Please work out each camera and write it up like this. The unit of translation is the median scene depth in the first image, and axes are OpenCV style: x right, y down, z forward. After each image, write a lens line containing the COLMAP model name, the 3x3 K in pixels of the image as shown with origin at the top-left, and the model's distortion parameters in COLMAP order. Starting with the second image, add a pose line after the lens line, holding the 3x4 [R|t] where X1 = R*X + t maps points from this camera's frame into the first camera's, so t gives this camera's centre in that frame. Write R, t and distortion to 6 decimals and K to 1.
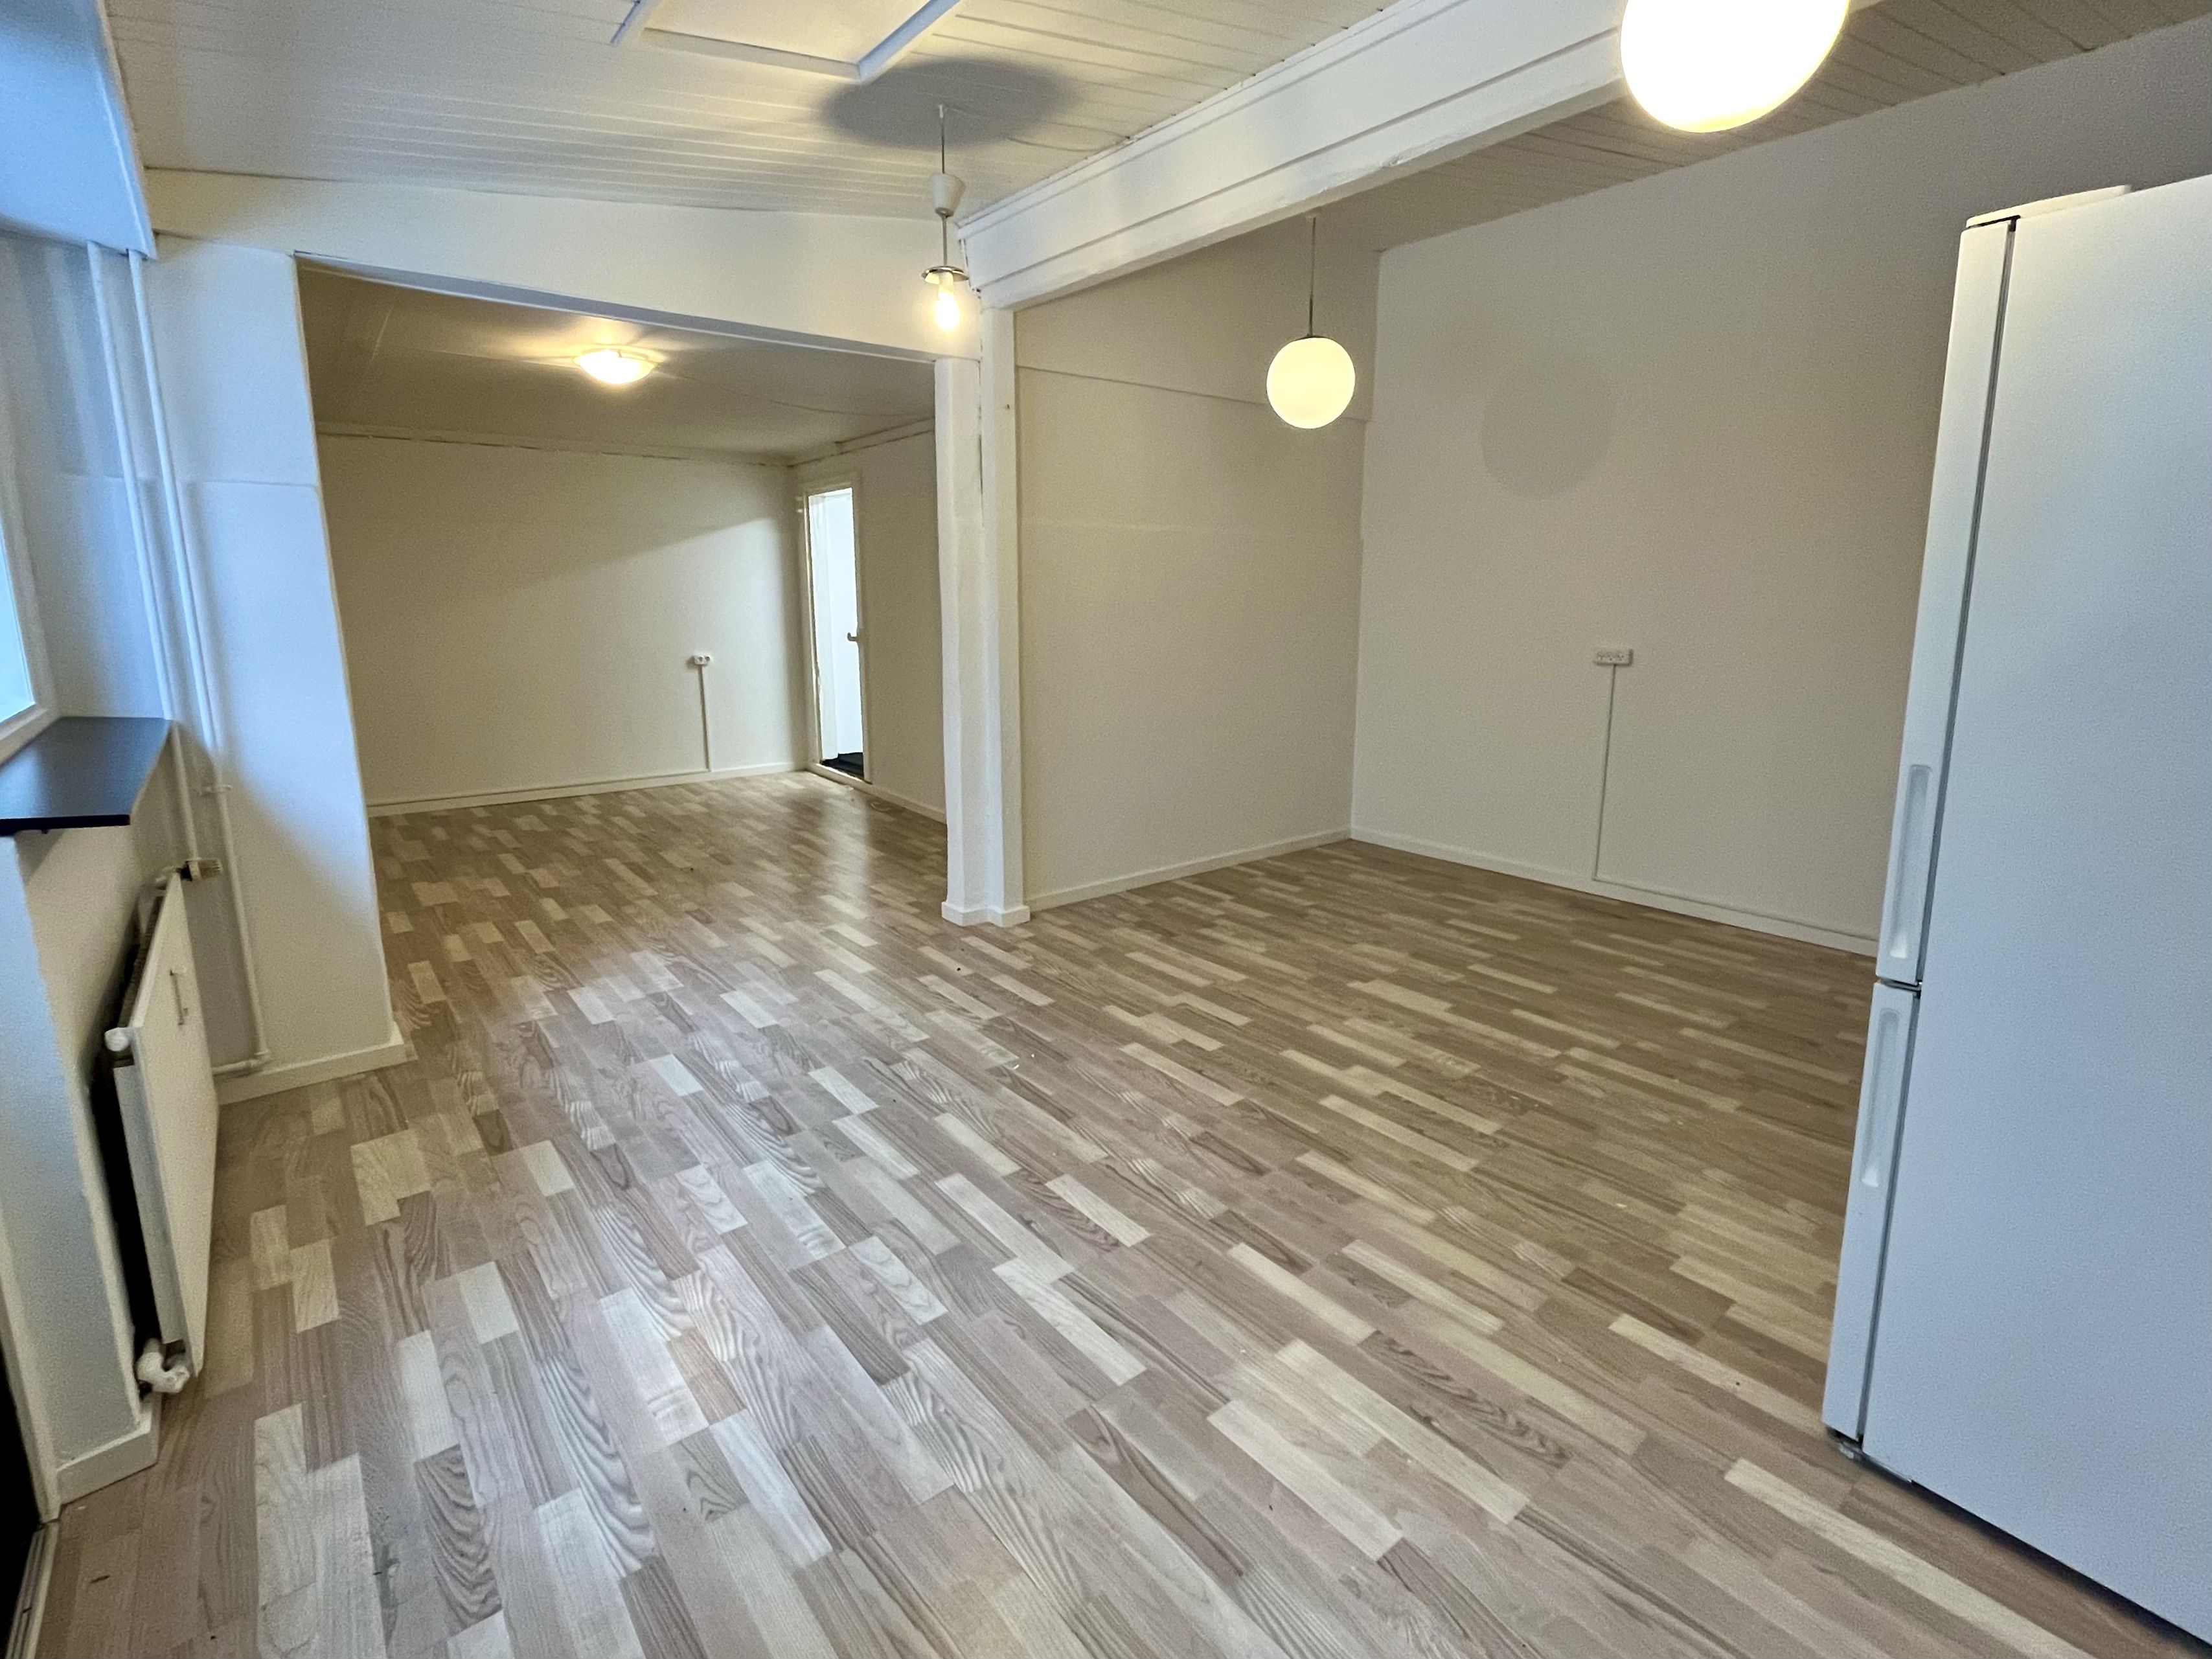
lens RADIAL K [[1040.5, 0, 1102.9], [0, 1040.5, 785.8], [0, 0, 1]] dist [-0.001984, -0.000666]
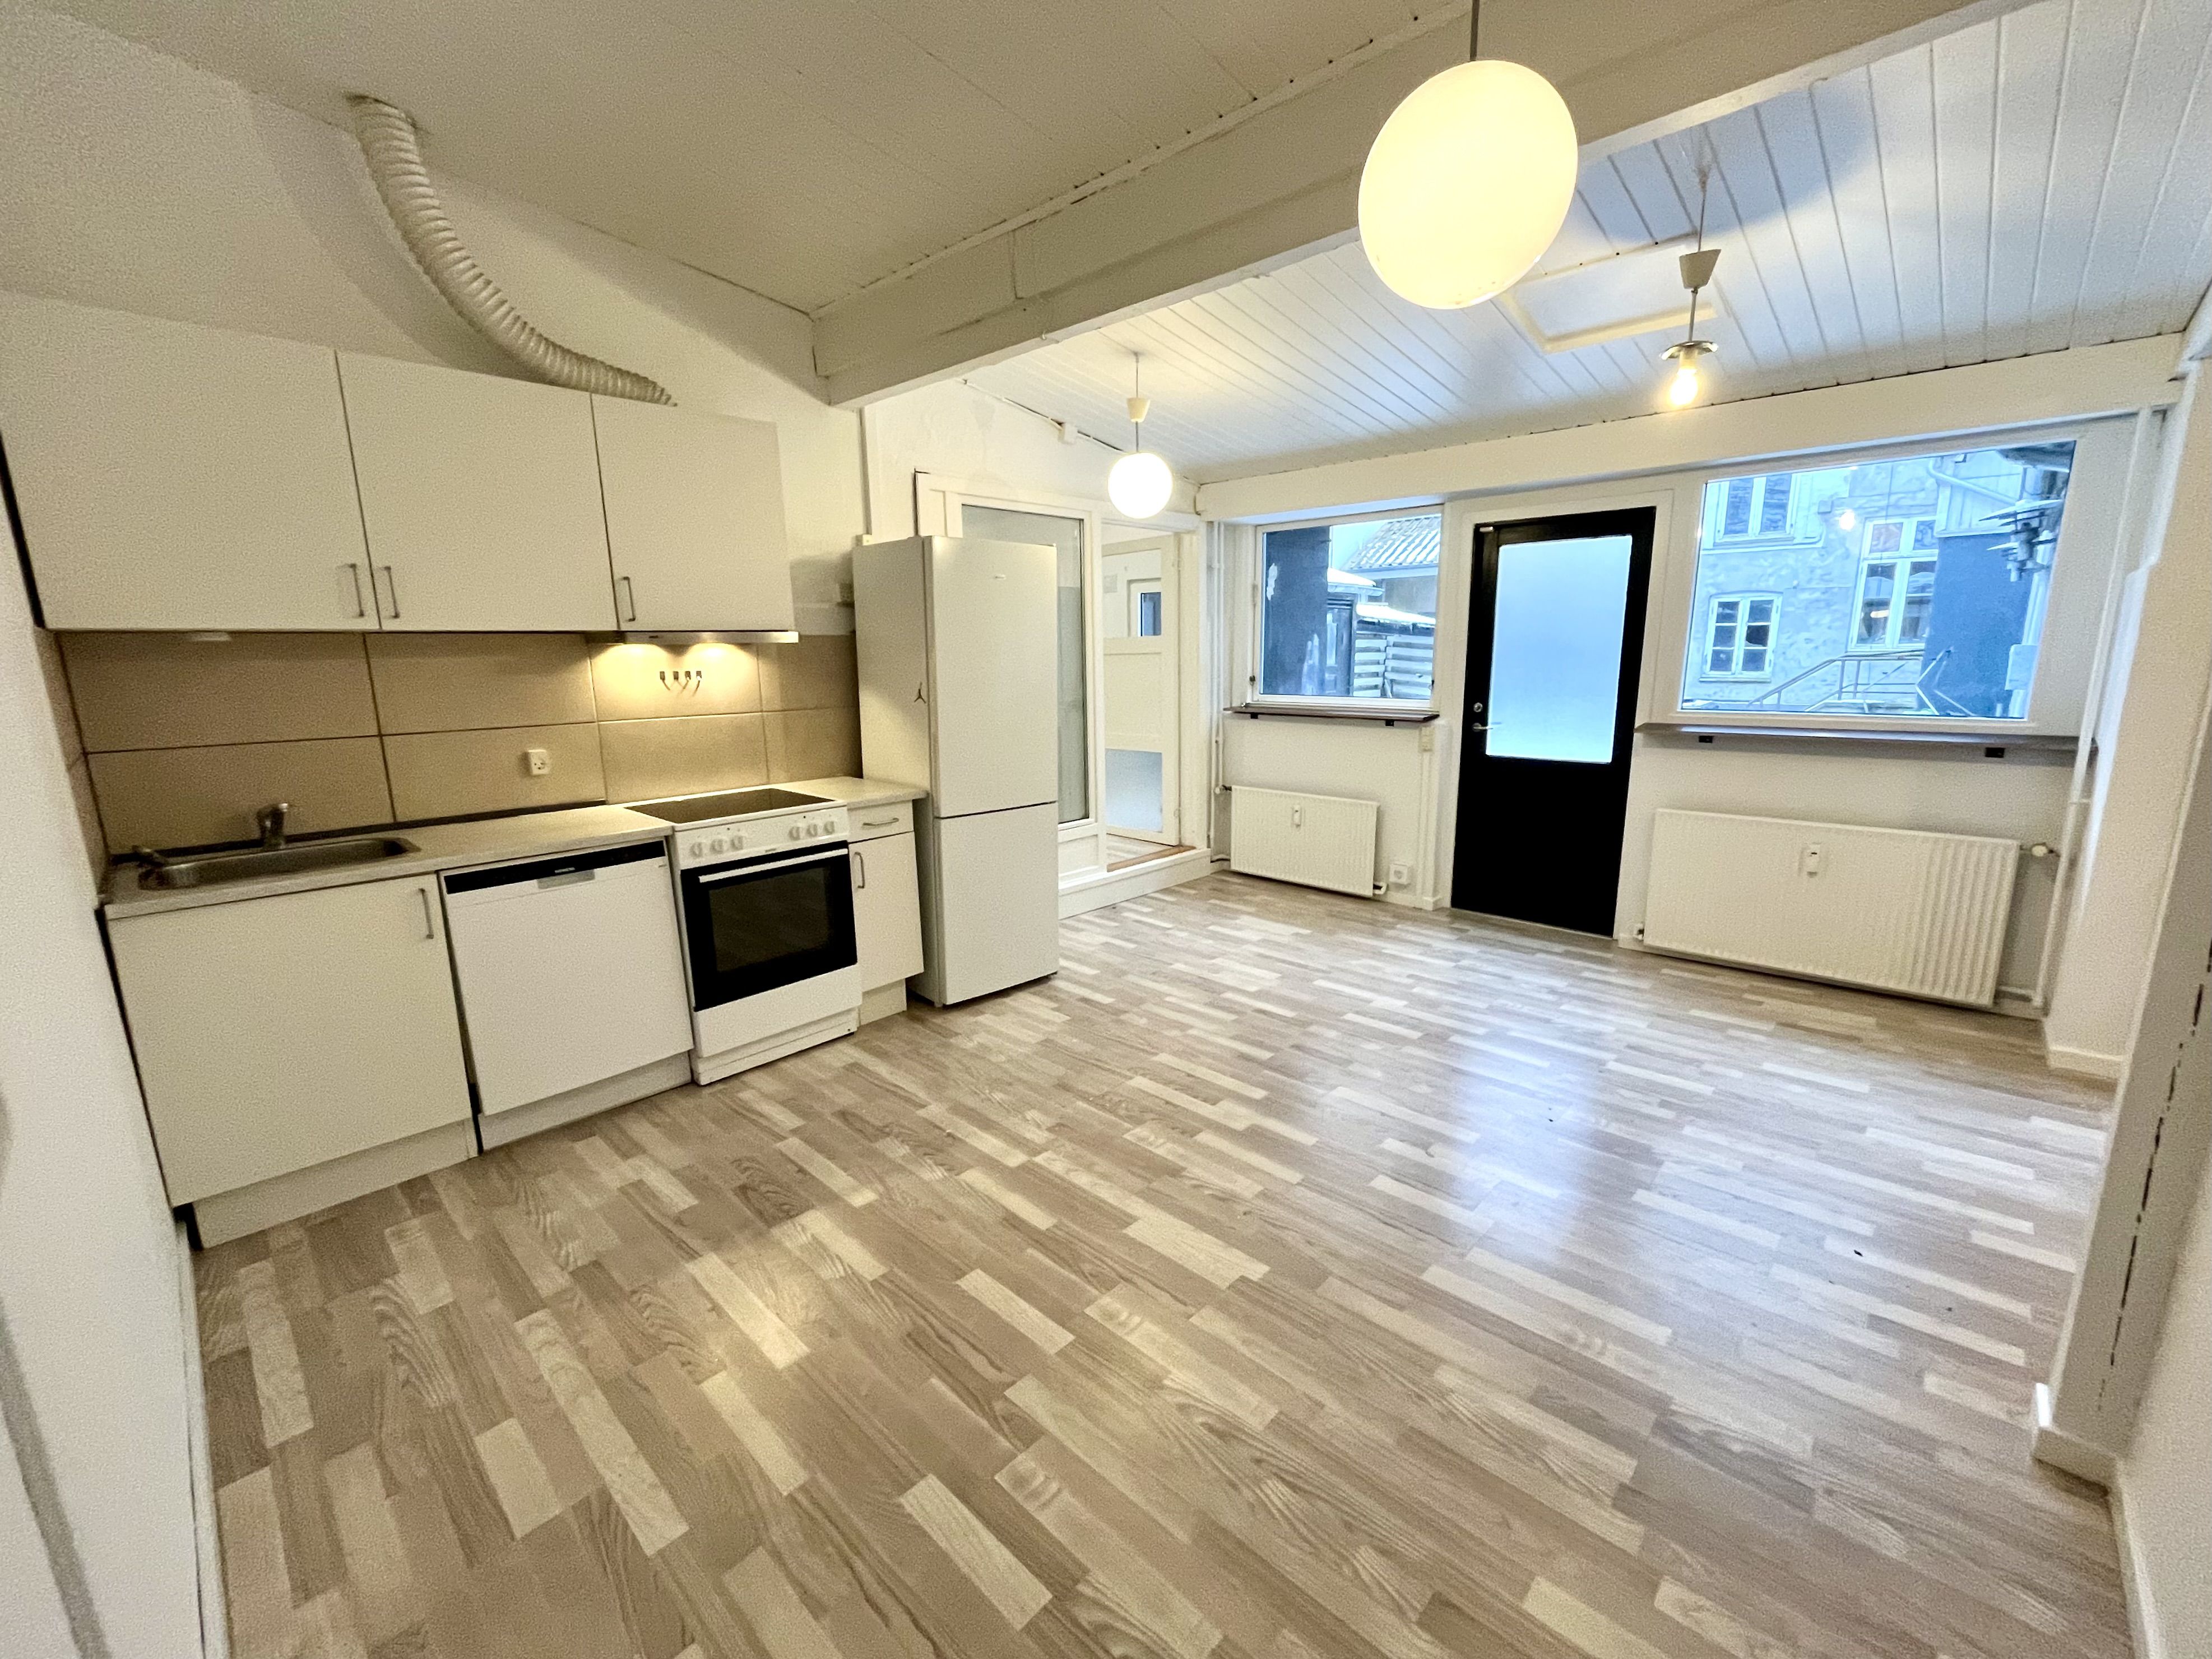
lens RADIAL K [[907.0, 0, 1106.0], [0, 907.0, 829.5], [0, 0, 1]] dist [-0.001959, -0.000278]
pose [[-0.990358, 0.040771, -0.132395, 0.615891], [-0.011556, 0.928066, 0.372238, -0.430604], [0.138048, 0.370178, -0.918646, 2.161193]]
